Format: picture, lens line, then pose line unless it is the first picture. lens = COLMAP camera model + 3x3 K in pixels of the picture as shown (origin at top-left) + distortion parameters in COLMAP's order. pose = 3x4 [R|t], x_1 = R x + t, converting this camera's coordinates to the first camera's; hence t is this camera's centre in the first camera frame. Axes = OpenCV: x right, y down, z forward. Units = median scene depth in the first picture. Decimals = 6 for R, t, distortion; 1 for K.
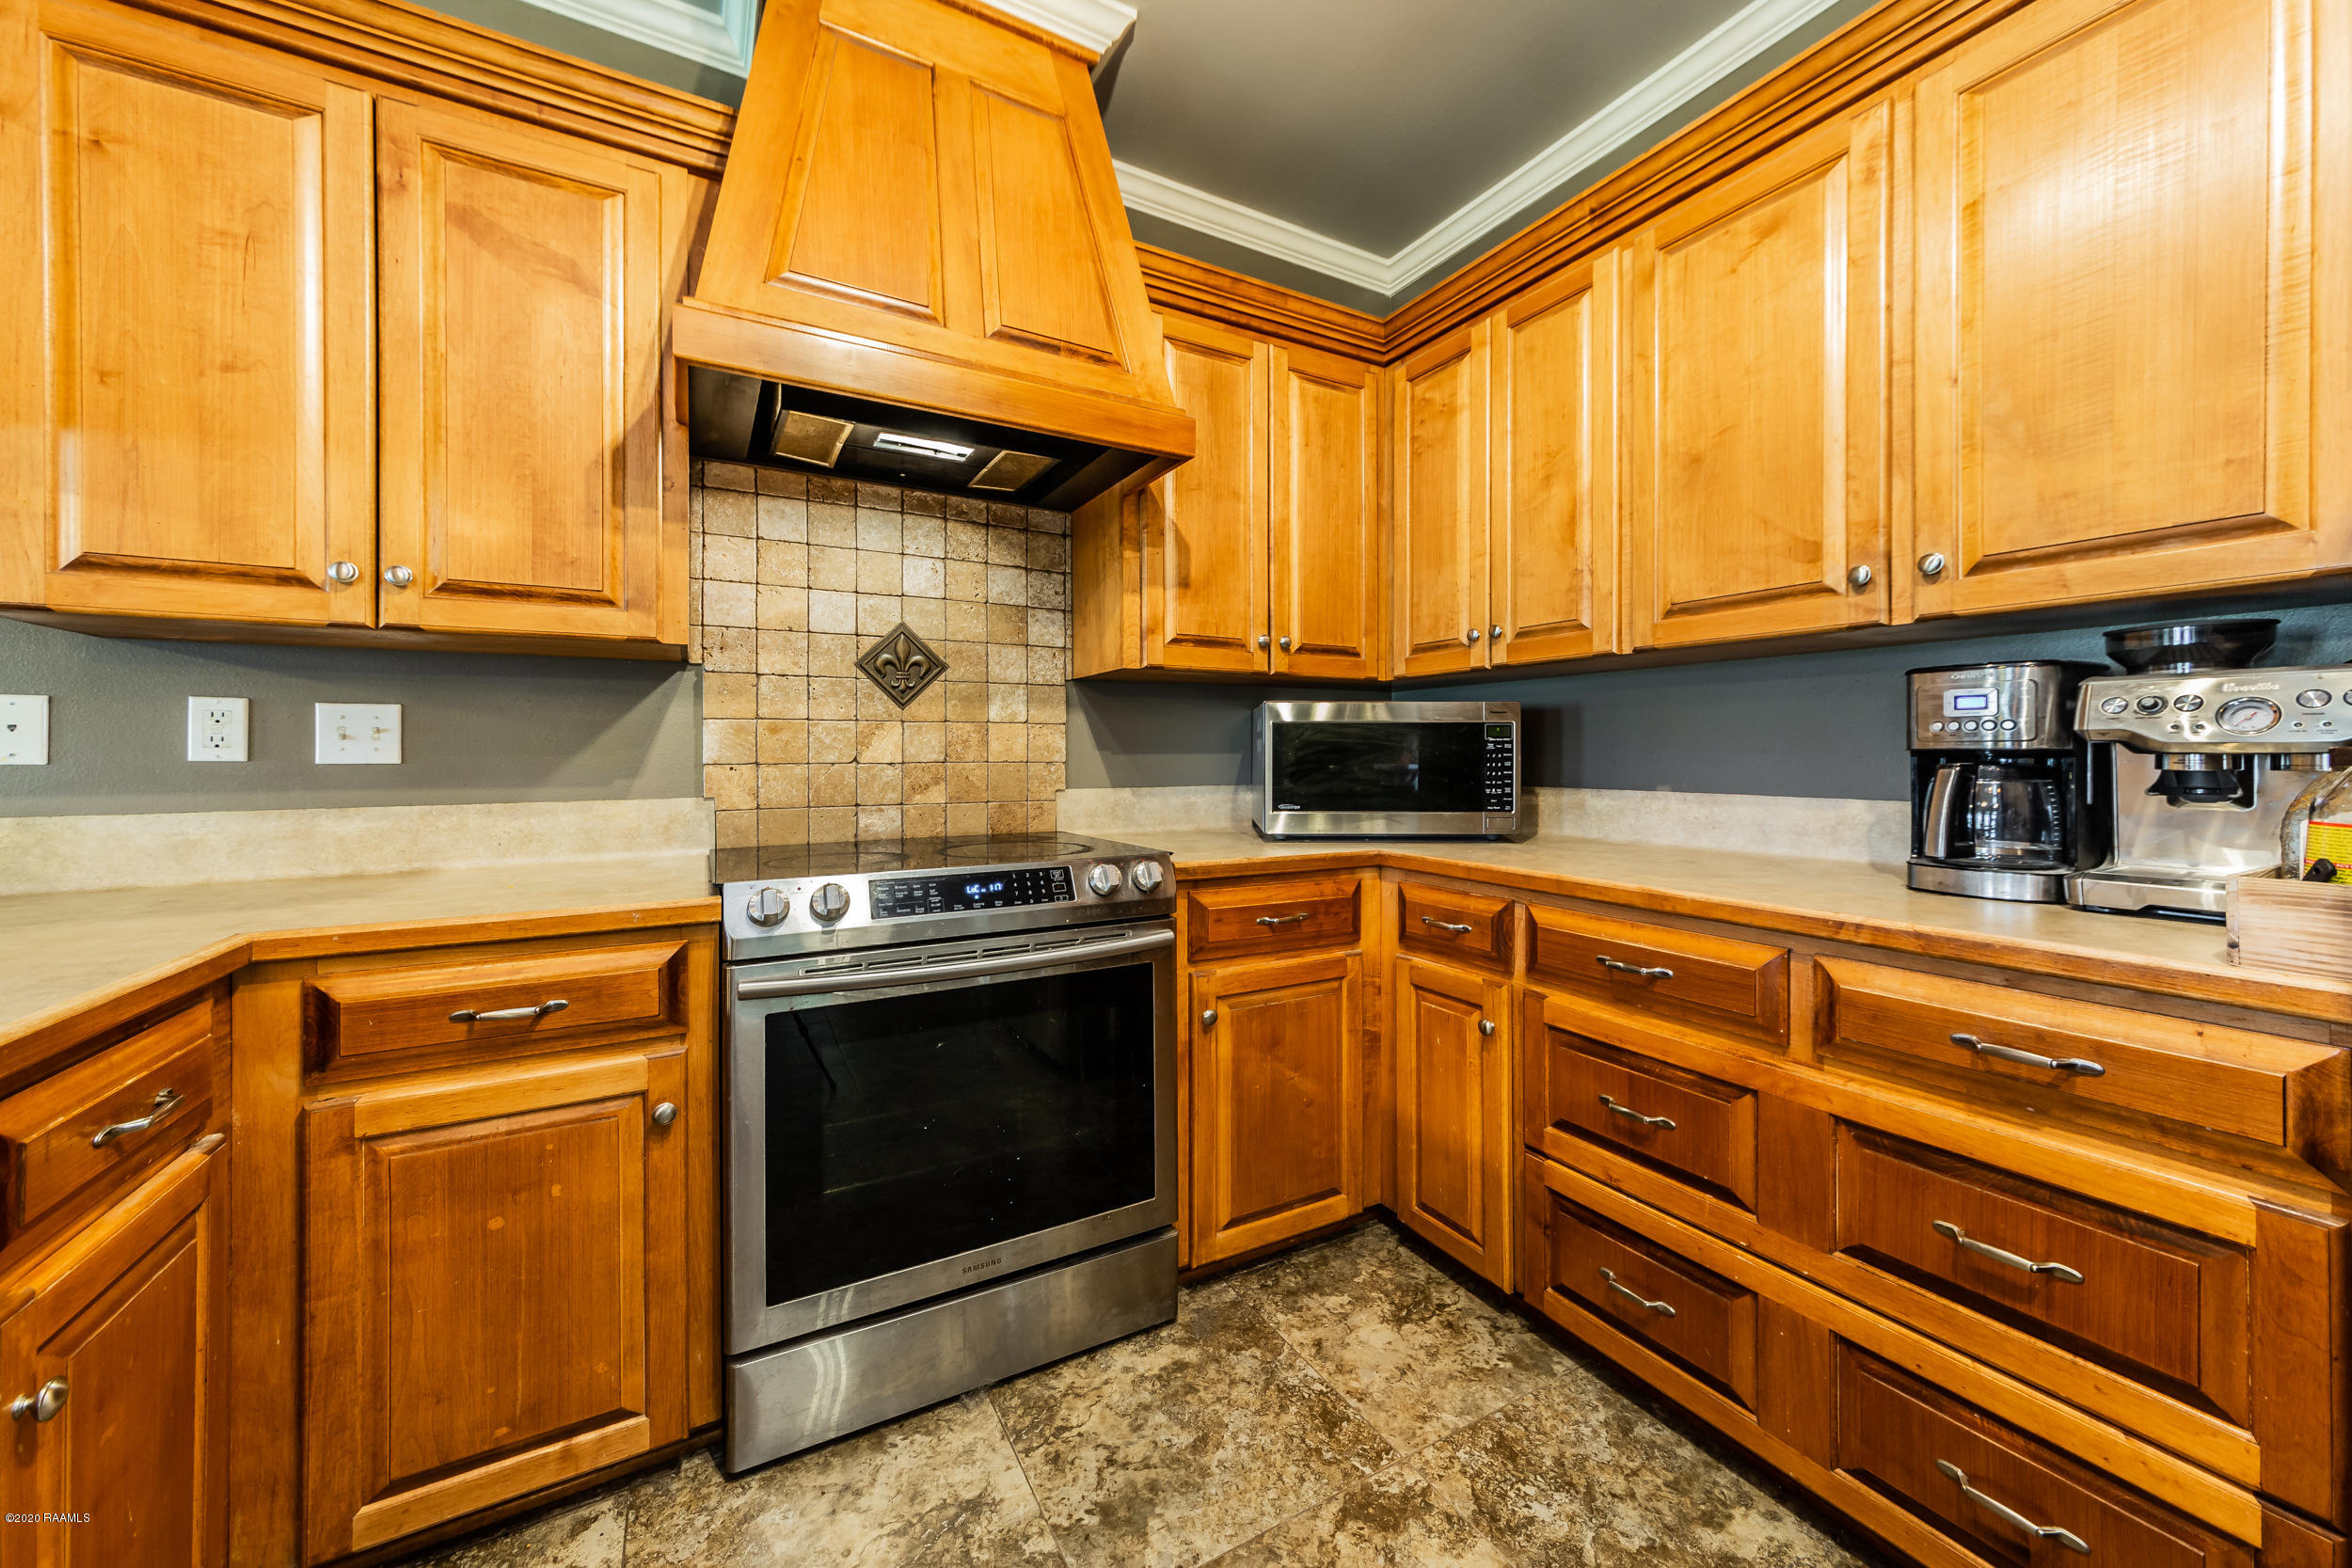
lens RADIAL K [[821.1, 0, 1230.5], [0, 821.1, 754.2], [0, 0, 1]] dist [0.004375, -0.000092]
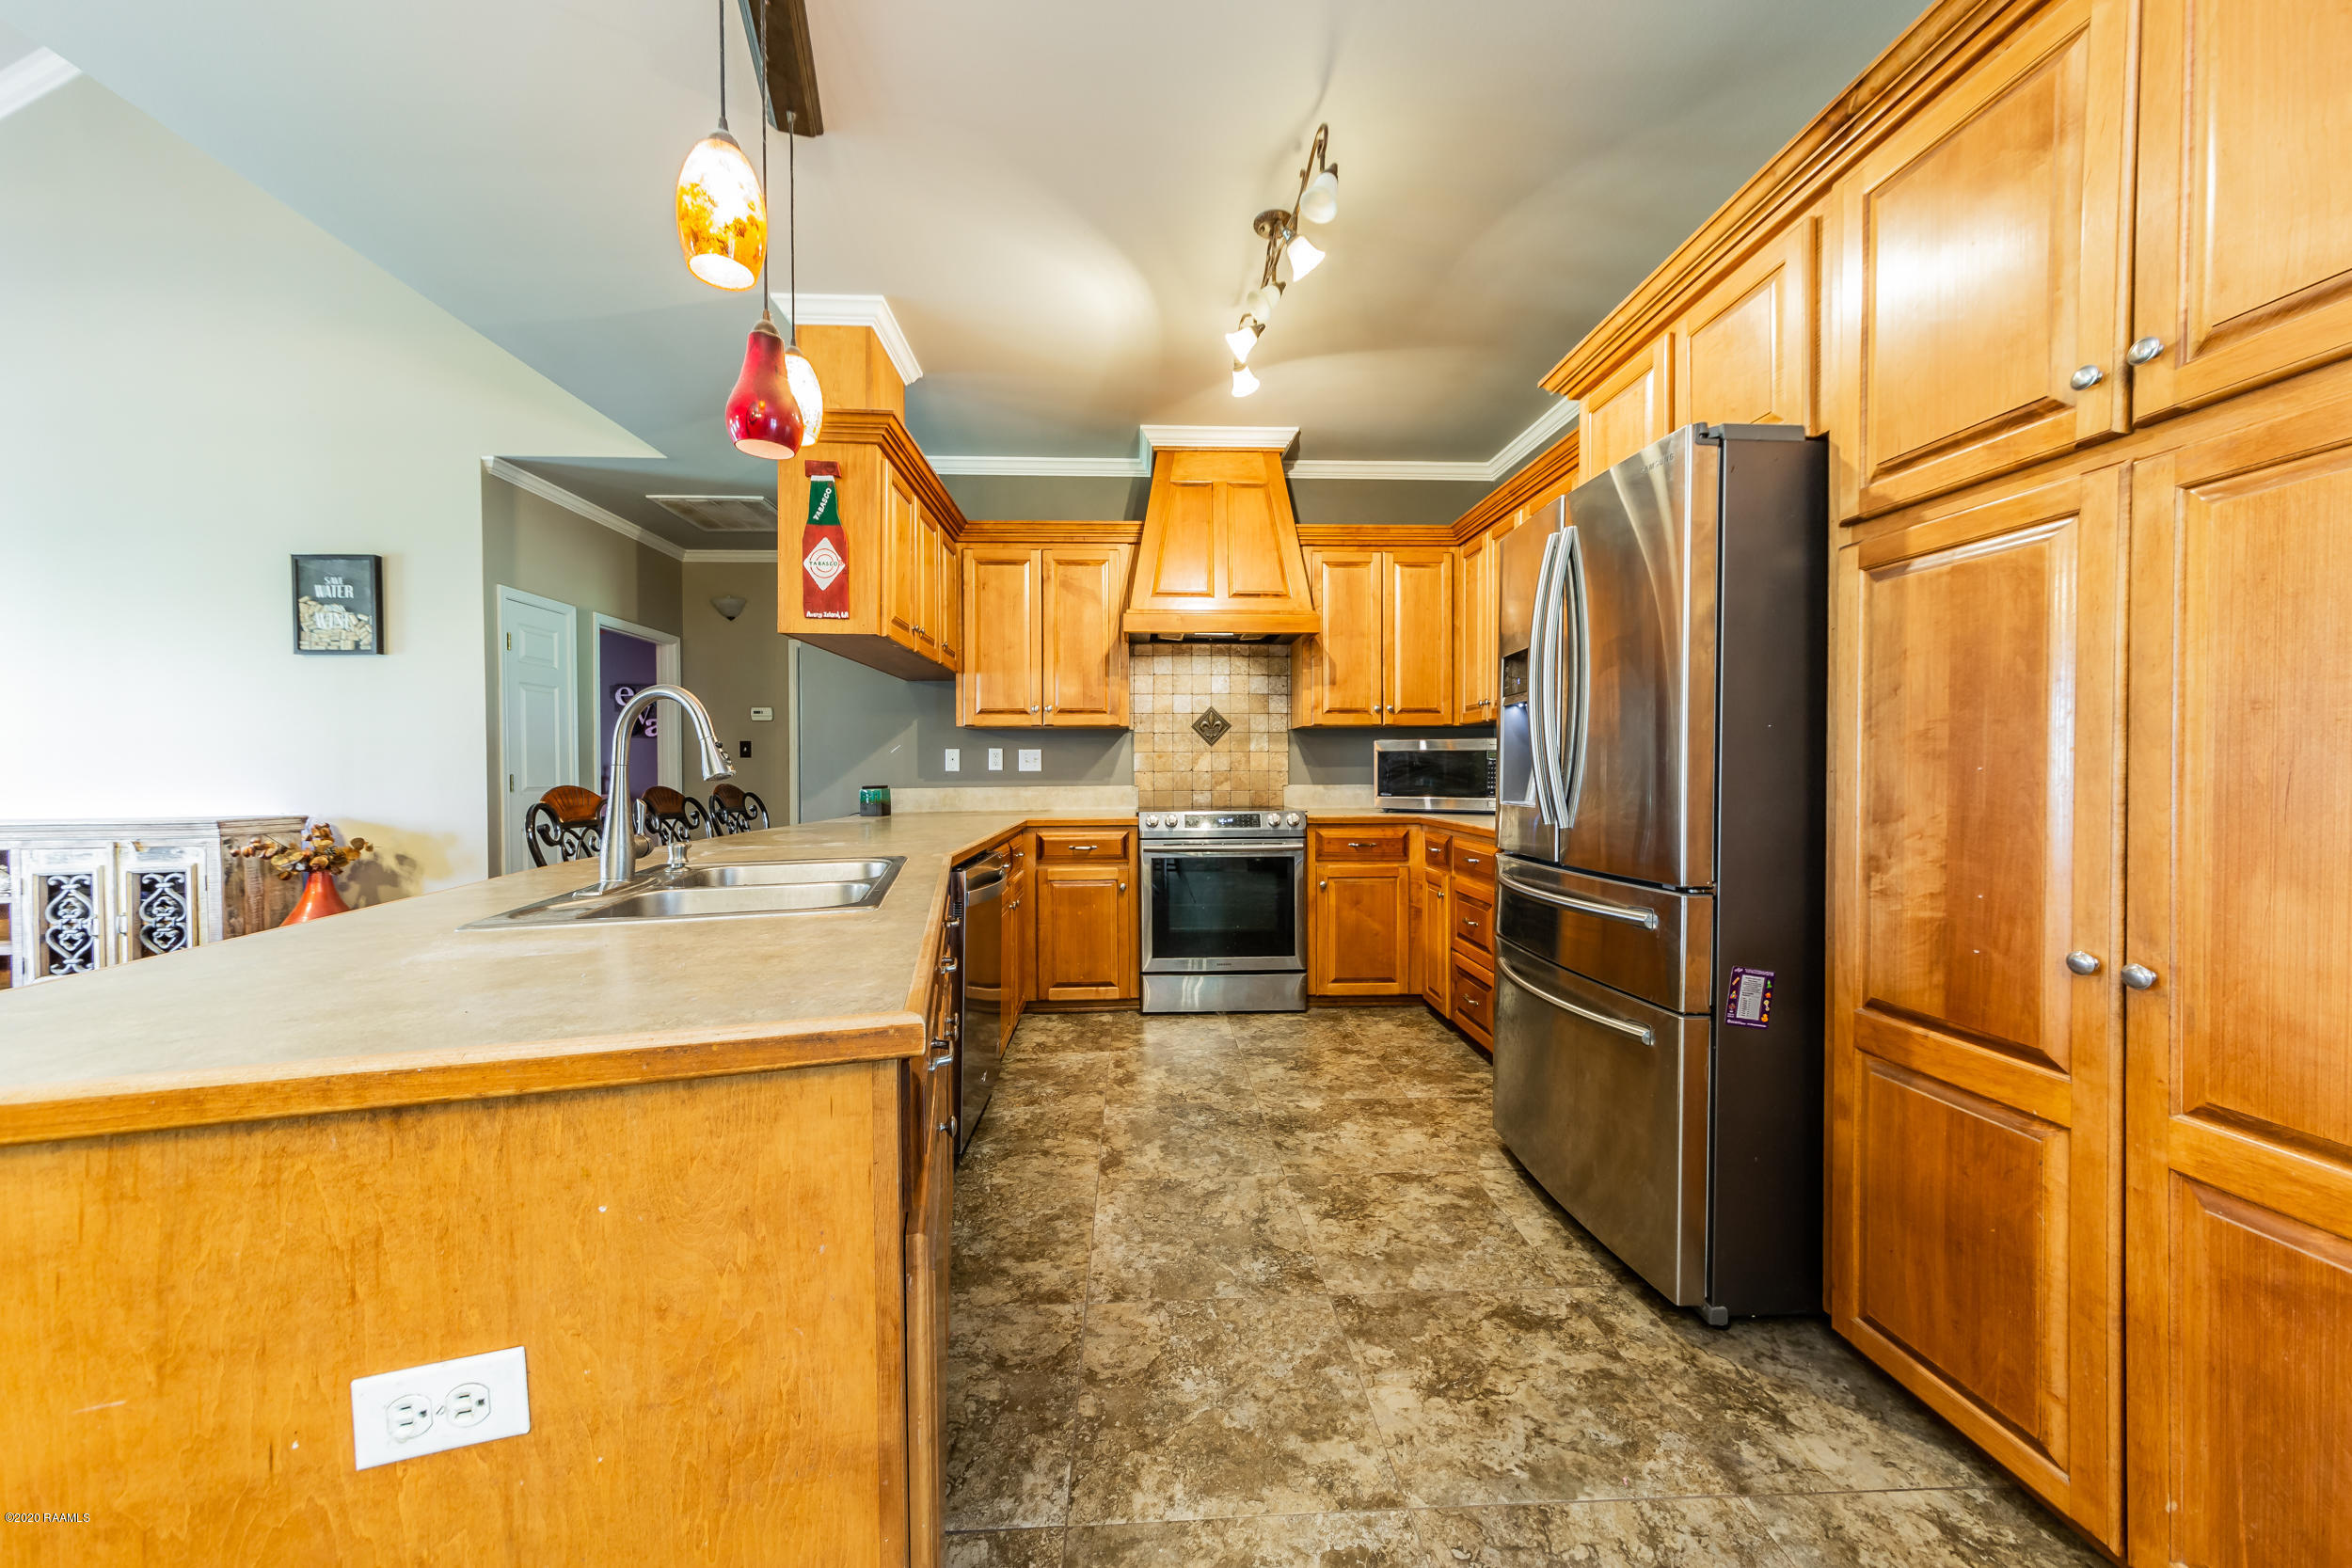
lens RADIAL K [[821.1, 0, 1173.9], [0, 821.1, 780.5], [0, 0, 1]] dist [0.004375, -0.000092]
pose [[0.862034, 0.007199, -0.506799, 0.718428], [0.002342, 0.999832, 0.018186, -0.005571], [0.506844, -0.016864, 0.861873, -1.074575]]
